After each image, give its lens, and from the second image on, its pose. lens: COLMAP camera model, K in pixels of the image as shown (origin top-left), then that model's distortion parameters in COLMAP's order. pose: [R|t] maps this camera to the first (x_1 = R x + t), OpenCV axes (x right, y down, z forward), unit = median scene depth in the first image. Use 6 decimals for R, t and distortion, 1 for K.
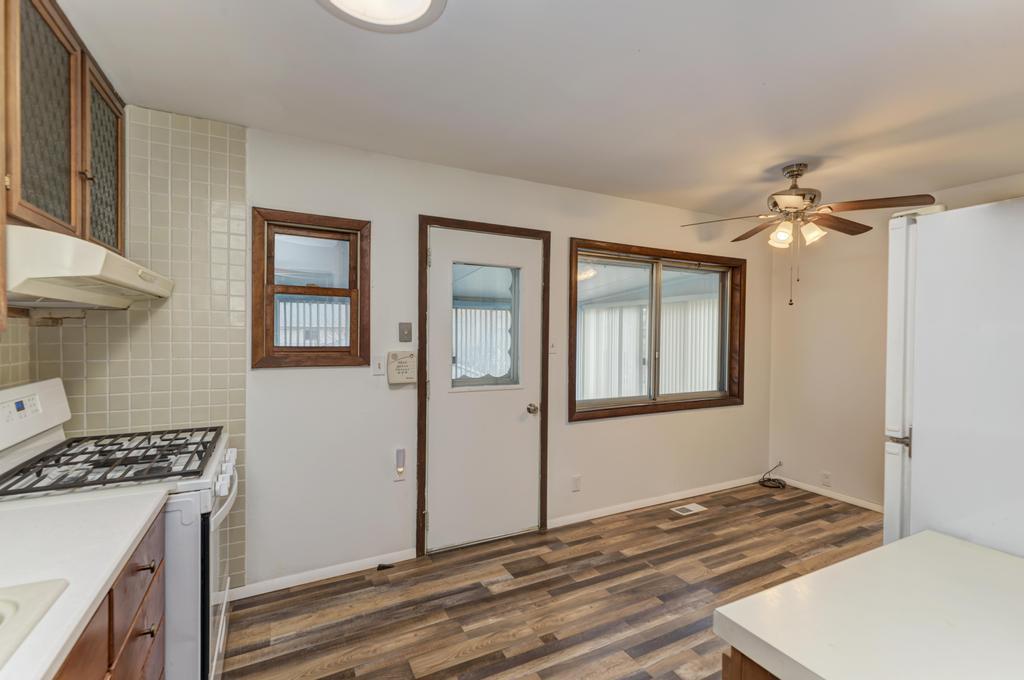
lens RADIAL K [[454.8, 0, 508.9], [0, 454.8, 341.7], [0, 0, 1]] dist [0.009541, 0.000030]
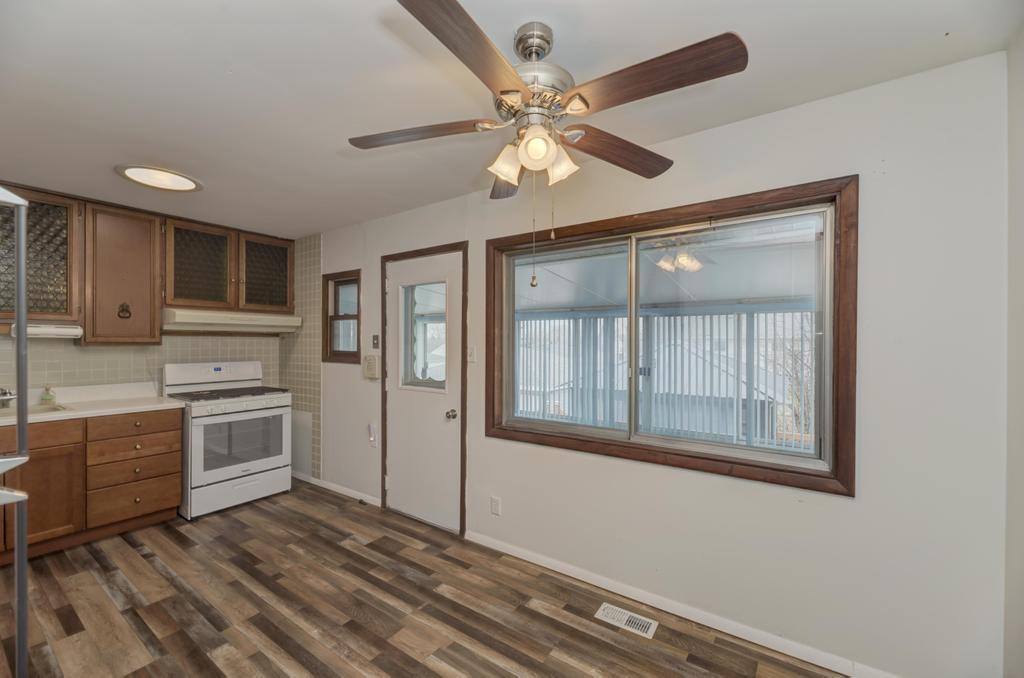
lens RADIAL K [[408.3, 0, 511.2], [0, 408.3, 339.2], [0, 0, 1]] dist [0.002774, -0.002817]
pose [[0.470278, -0.015340, -0.882385, 1.081687], [-0.014304, 0.999585, -0.025001, -0.002190], [0.882402, 0.024379, 0.469864, 0.773375]]
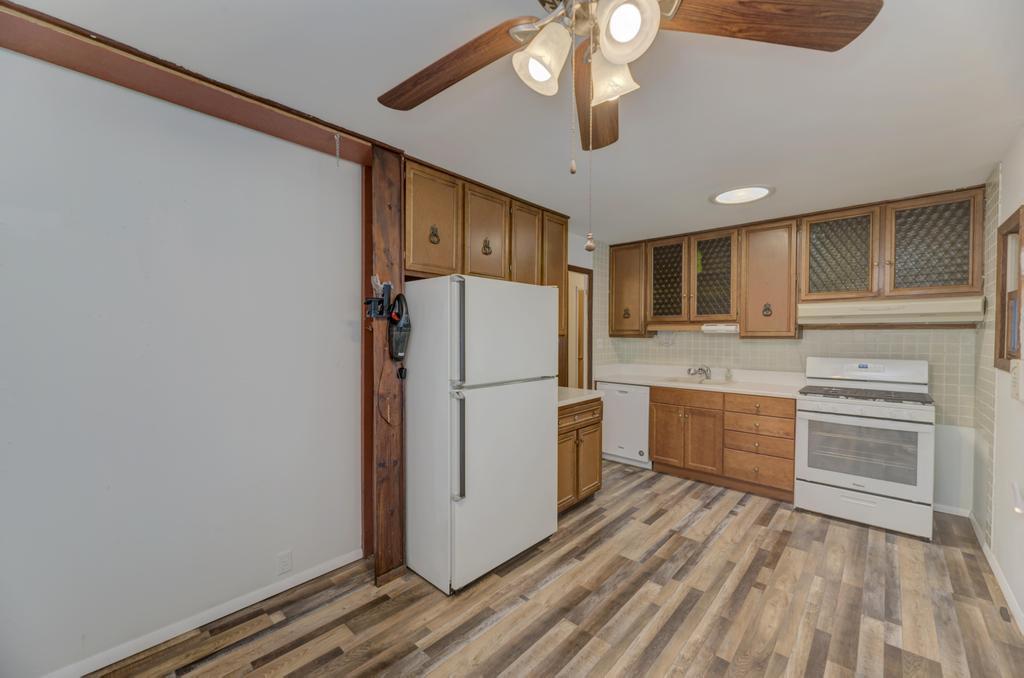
lens RADIAL K [[408.3, 0, 512.7], [0, 408.3, 341.0], [0, 0, 1]] dist [0.002774, -0.002817]
pose [[-0.937958, -0.004890, -0.346713, 0.816858], [-0.015299, 0.999510, 0.027290, -0.014754], [0.346410, 0.030902, -0.937574, 1.337144]]
